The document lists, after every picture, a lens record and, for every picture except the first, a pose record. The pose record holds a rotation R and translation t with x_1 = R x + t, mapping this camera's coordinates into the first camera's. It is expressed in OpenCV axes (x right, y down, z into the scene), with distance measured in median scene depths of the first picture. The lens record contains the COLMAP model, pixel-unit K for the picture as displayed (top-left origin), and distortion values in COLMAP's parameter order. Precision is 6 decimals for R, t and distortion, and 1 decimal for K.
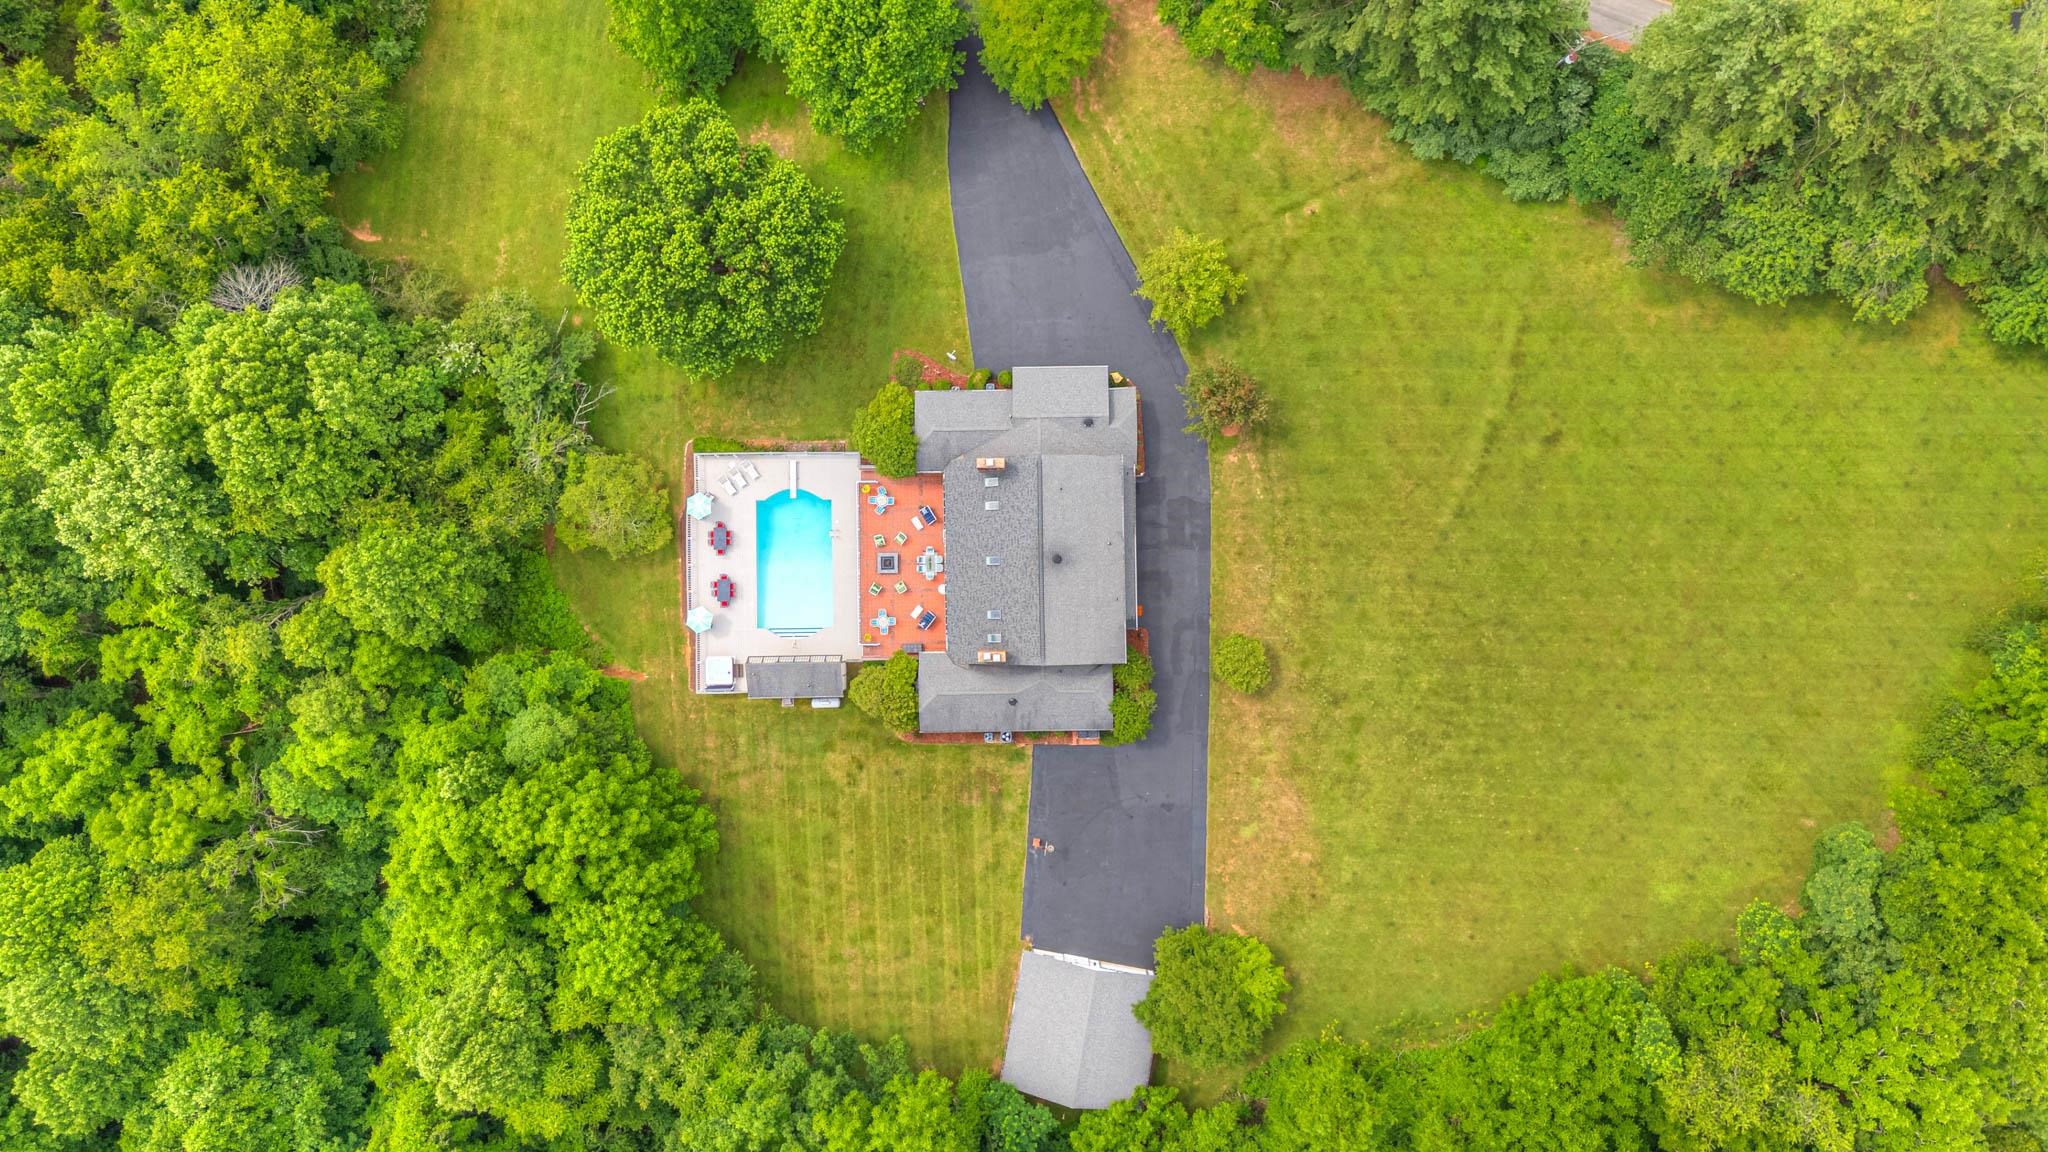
lens RADIAL K [[1510.1, 0, 1028.6], [0, 1510.1, 582.7], [0, 0, 1]] dist [0.054327, -0.049059]
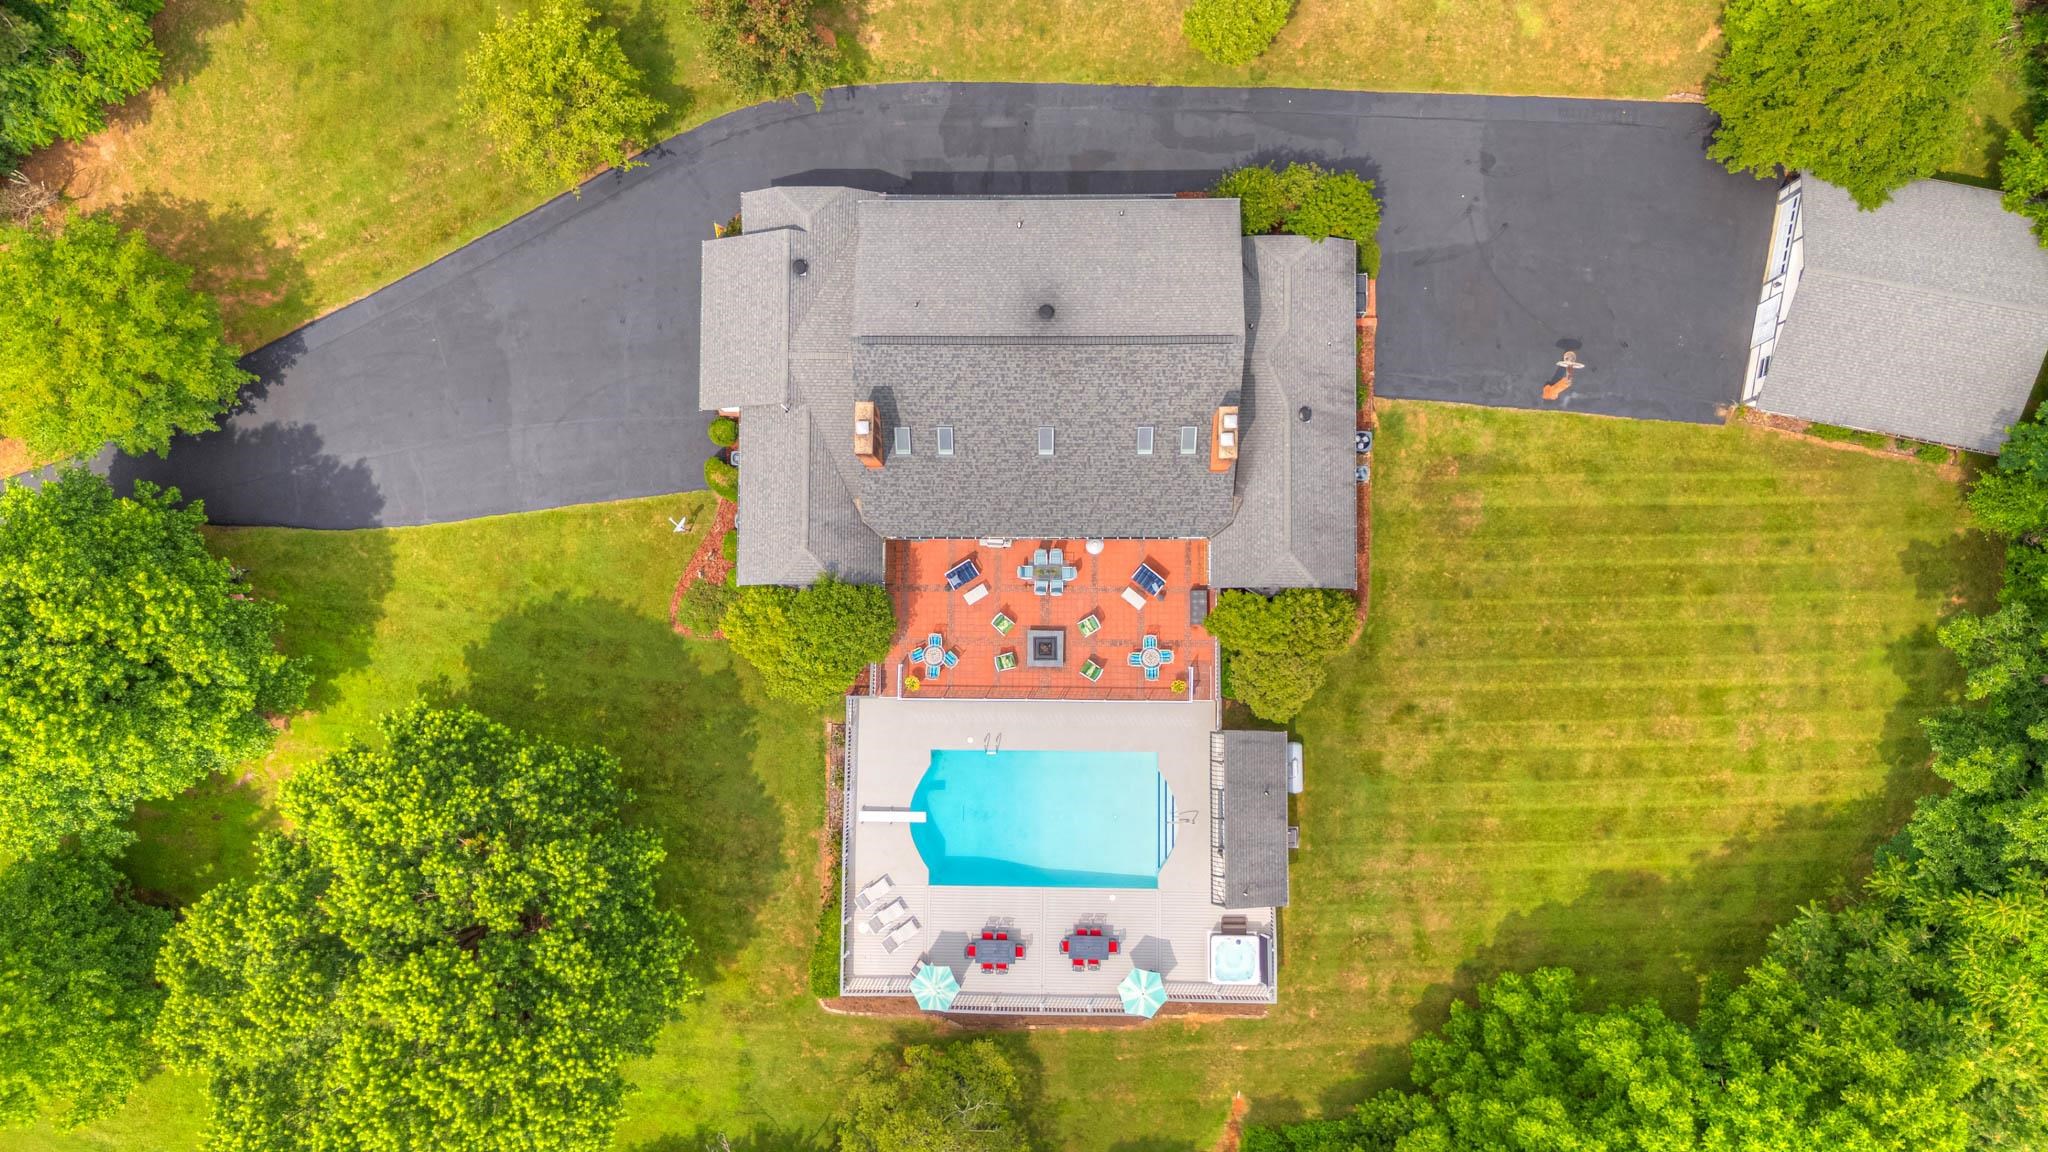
lens RADIAL K [[1510.1, 0, 1024.3], [0, 1510.1, 583.2], [0, 0, 1]] dist [0.054327, -0.049059]
pose [[0.021655, -0.996883, 0.075870, -0.116717], [0.999518, 0.019900, -0.023810, -0.008393], [0.022226, 0.076349, 0.996833, 0.458810]]
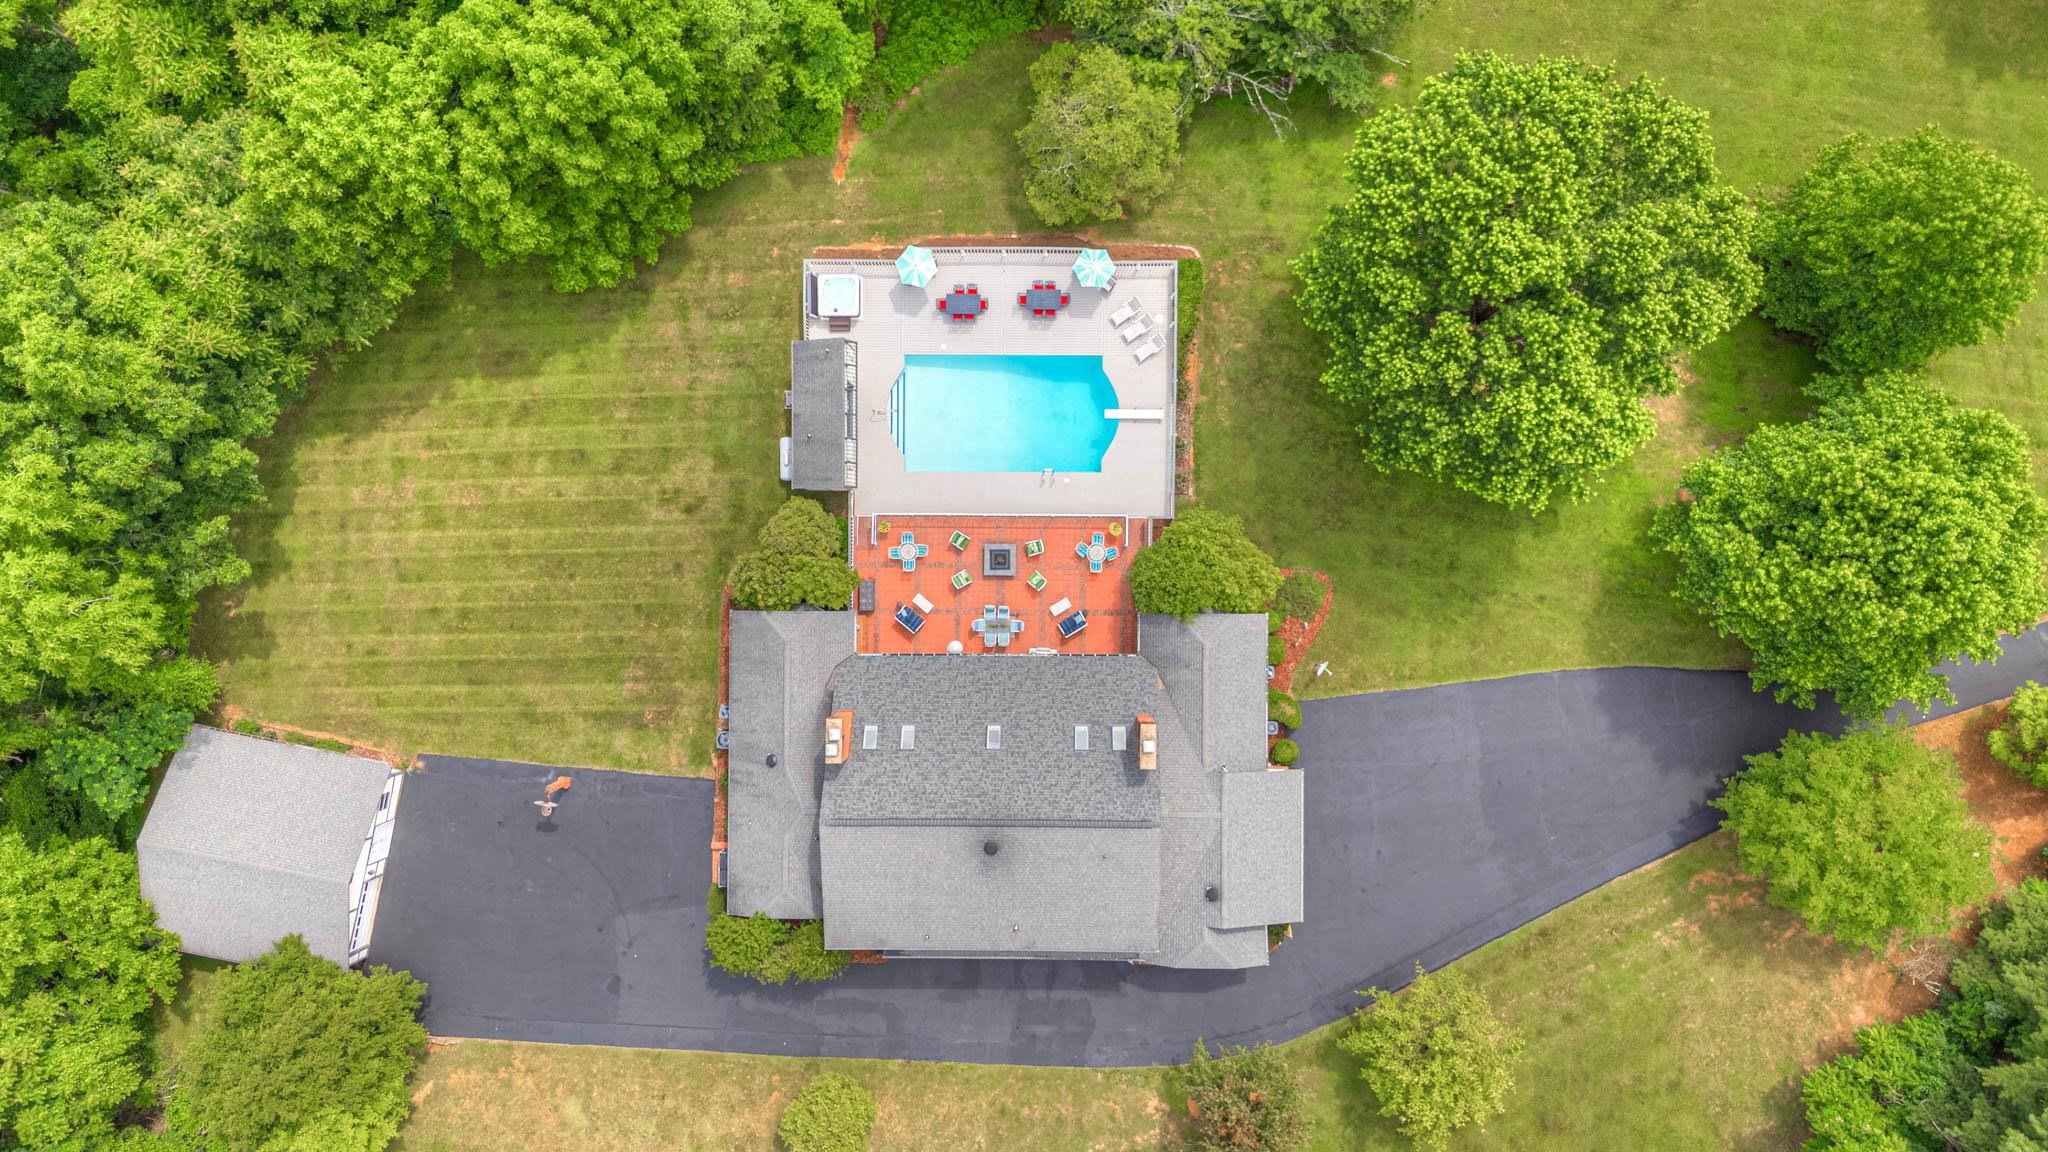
lens RADIAL K [[1510.1, 0, 1020.3], [0, 1510.1, 575.6], [0, 0, 1]] dist [0.054327, -0.049059]
pose [[-0.019305, 0.999703, 0.014892, -0.100760], [-0.999213, -0.019807, 0.034366, -0.045821], [0.034651, -0.014217, 0.999298, 0.373340]]
